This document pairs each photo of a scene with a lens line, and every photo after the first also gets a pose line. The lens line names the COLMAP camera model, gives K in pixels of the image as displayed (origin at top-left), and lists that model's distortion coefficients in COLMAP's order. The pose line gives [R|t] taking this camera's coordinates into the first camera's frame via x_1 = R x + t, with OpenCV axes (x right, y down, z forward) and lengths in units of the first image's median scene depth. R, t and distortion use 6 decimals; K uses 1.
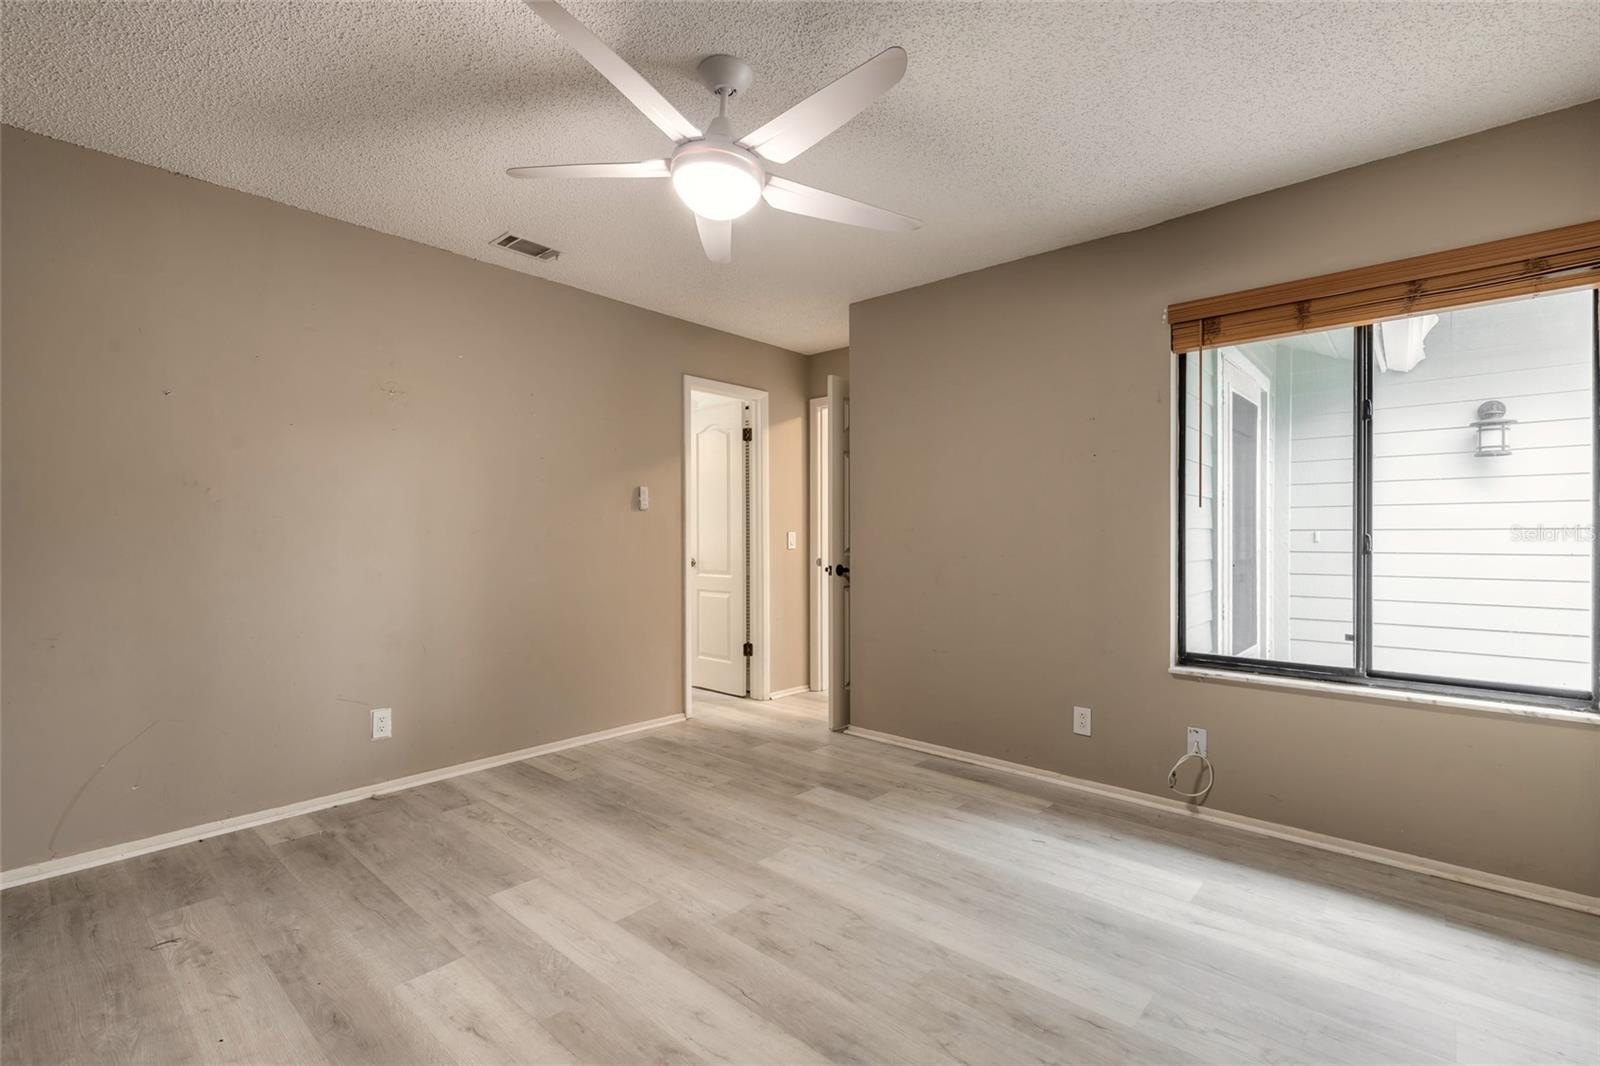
lens RADIAL K [[723.9, 0, 798.0], [0, 723.9, 534.3], [0, 0, 1]] dist [0.010777, -0.001509]
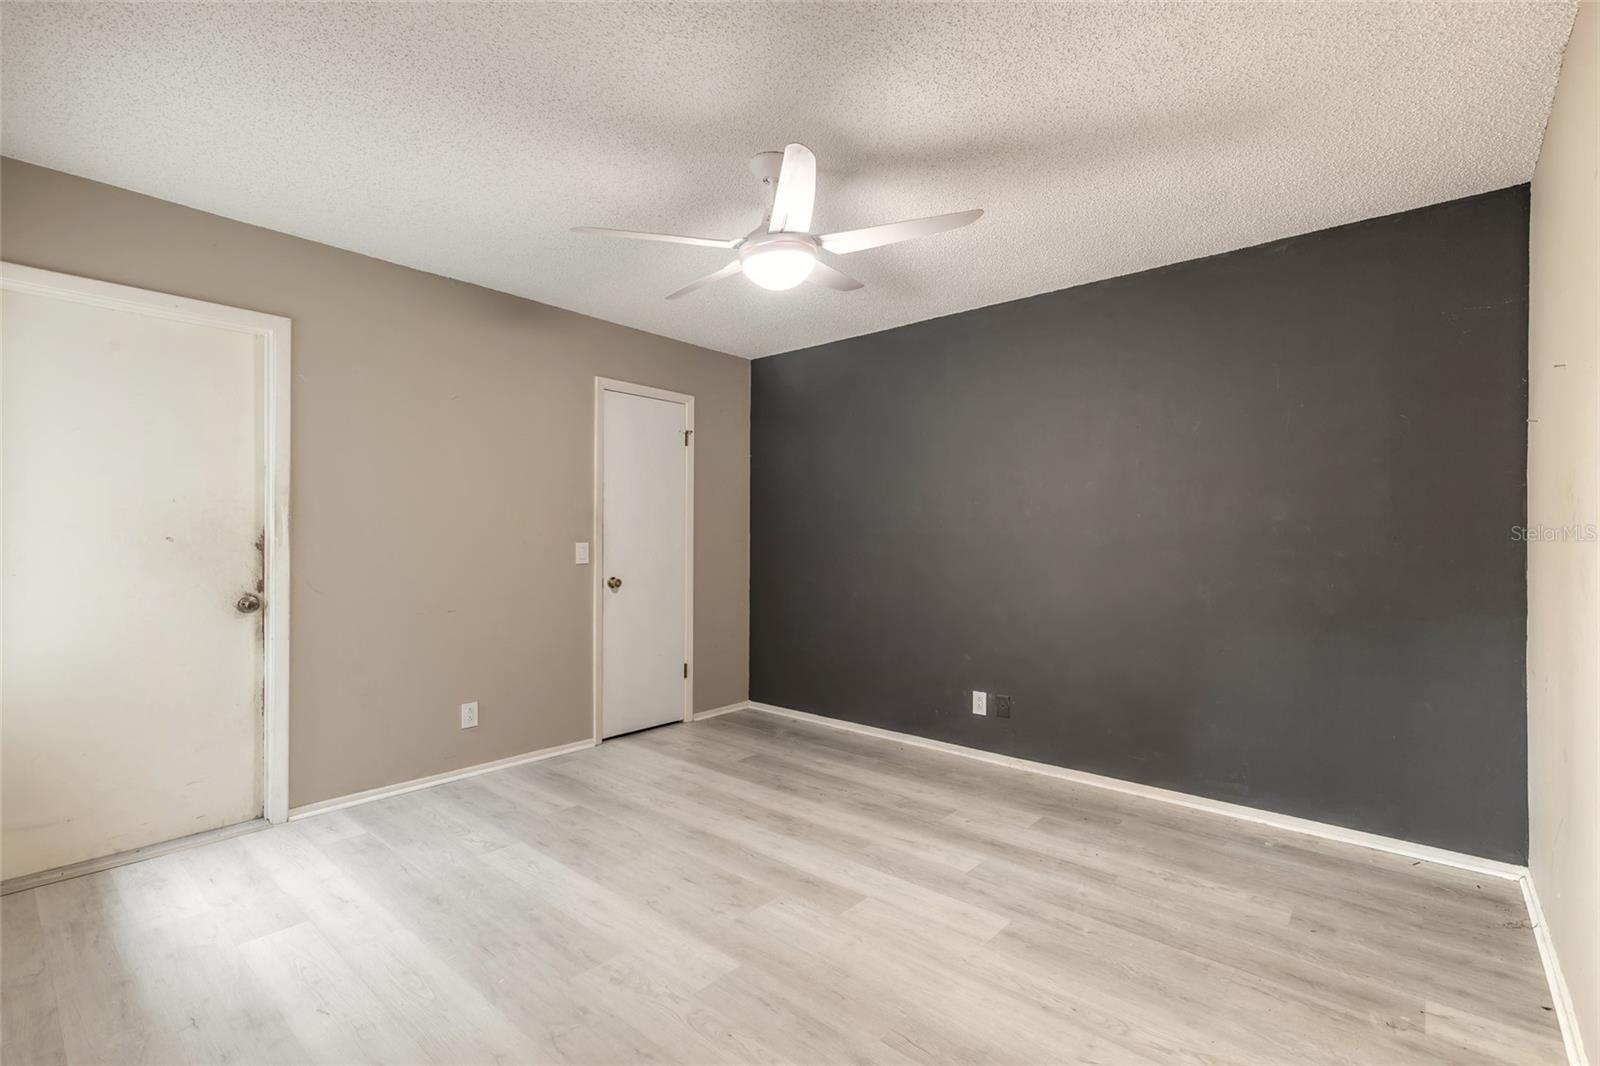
lens RADIAL K [[723.9, 0, 801.7], [0, 723.9, 535.8], [0, 0, 1]] dist [0.010777, -0.001509]
pose [[-0.999792, -0.005165, -0.019742, -0.117983], [-0.005105, 0.999982, -0.003101, -0.025372], [0.019758, -0.003000, -0.999800, 2.029791]]
